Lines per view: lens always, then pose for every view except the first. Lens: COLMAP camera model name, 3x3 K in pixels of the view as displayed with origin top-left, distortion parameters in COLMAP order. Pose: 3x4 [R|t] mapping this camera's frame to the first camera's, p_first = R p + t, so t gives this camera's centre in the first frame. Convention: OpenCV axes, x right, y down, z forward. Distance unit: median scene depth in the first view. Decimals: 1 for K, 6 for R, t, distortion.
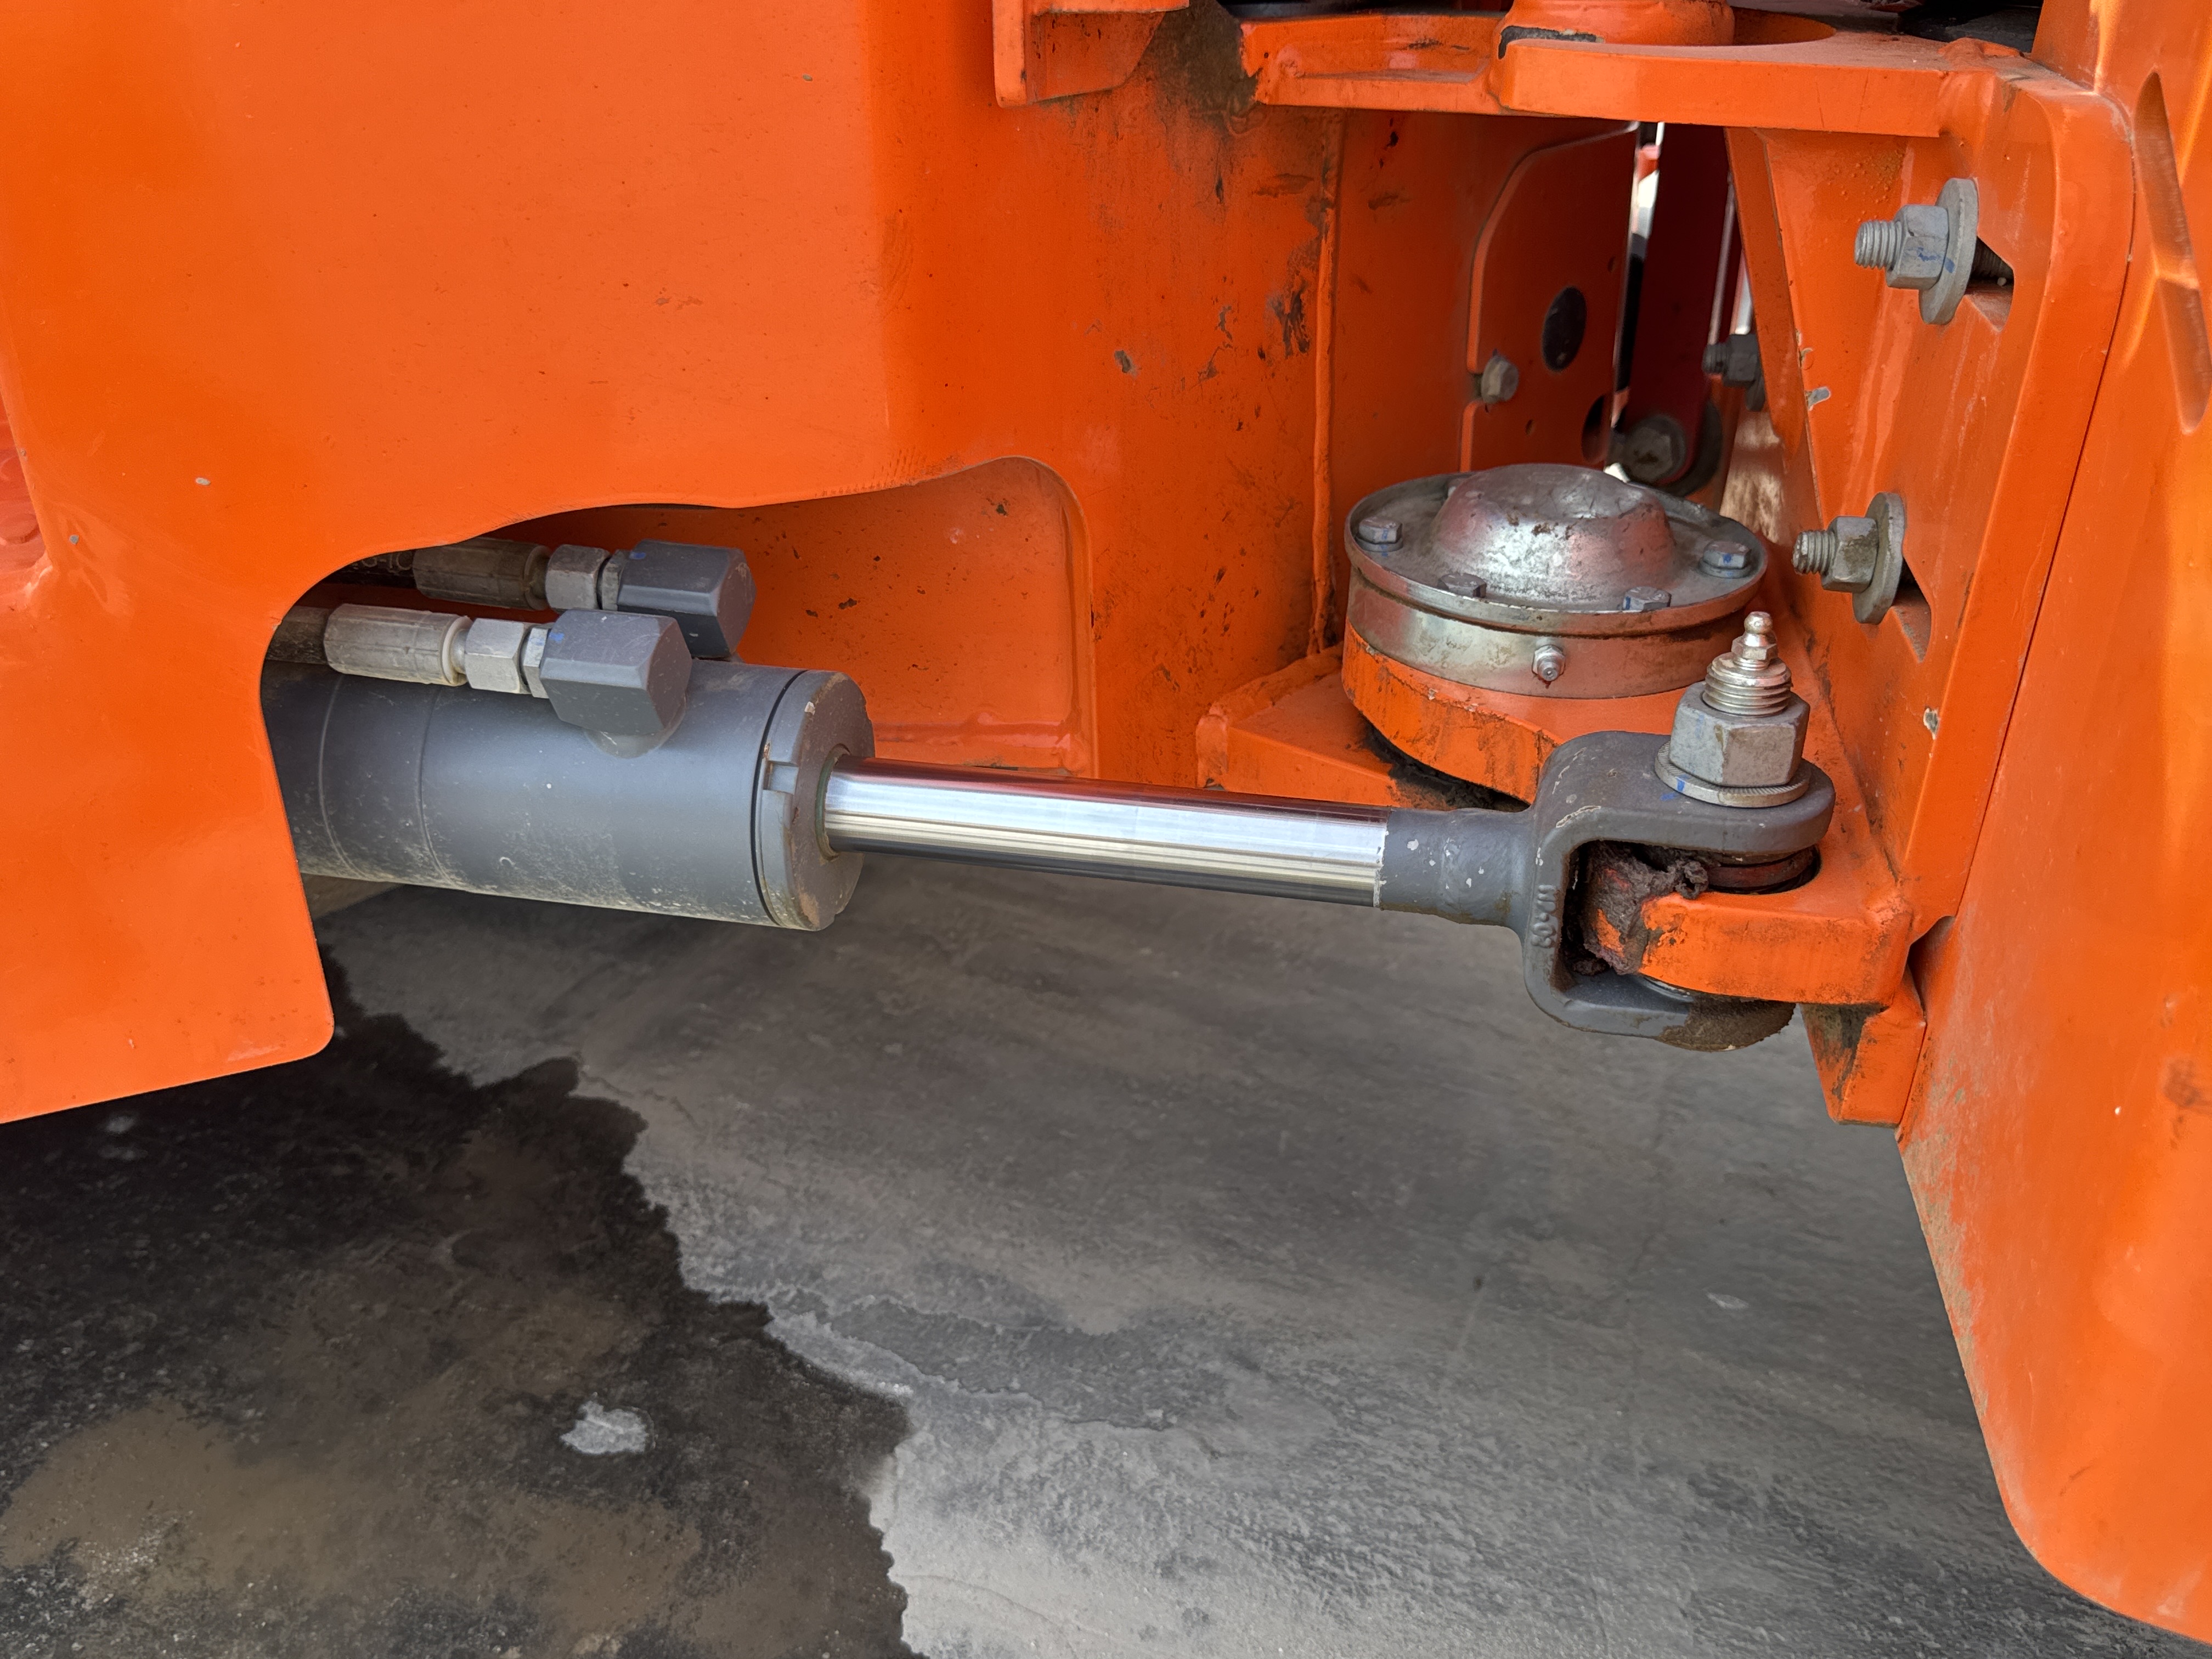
lens RADIAL K [[2033.8, 0, 1106.0], [0, 2033.8, 829.5], [0, 0, 1]] dist [0.179826, -0.459797]
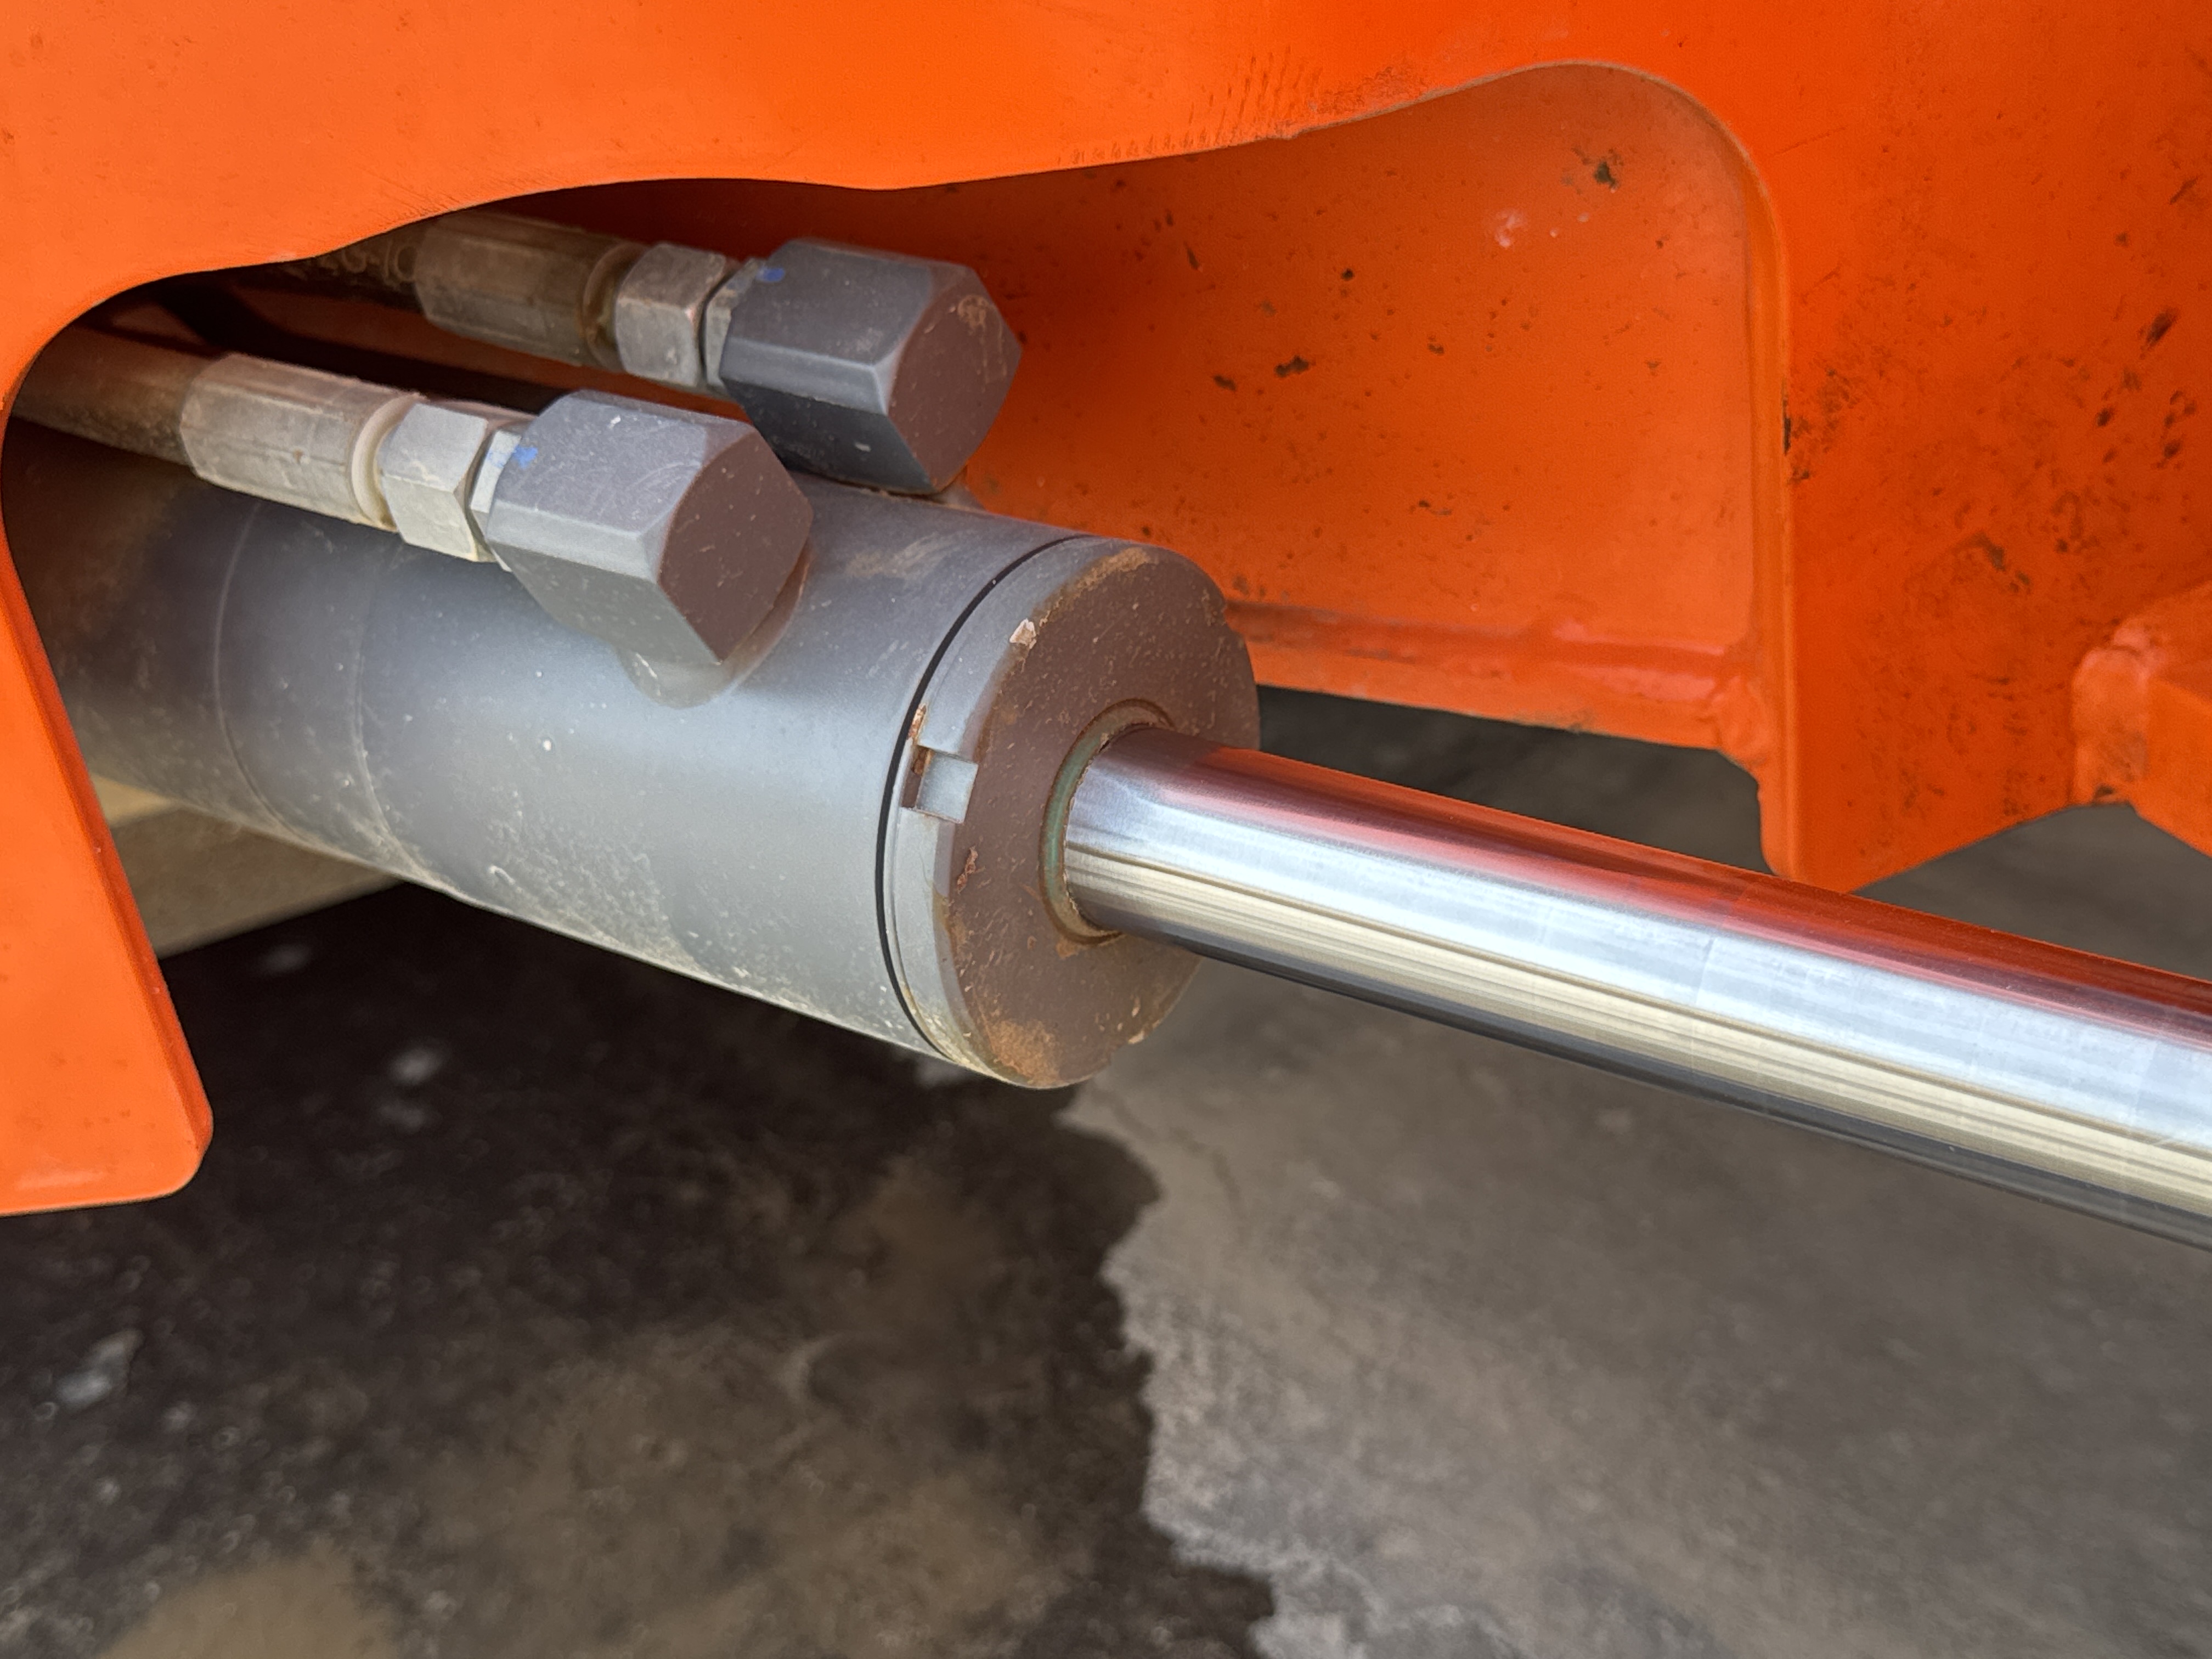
lens RADIAL K [[2933.8, 0, 1106.0], [0, 2933.8, 829.5], [0, 0, 1]] dist [0.204559, -0.607485]
pose [[0.908036, 0.114369, -0.402976, 0.095254], [-0.070937, 0.990095, 0.121156, -0.064880], [0.412842, -0.081428, 0.907156, 0.270433]]
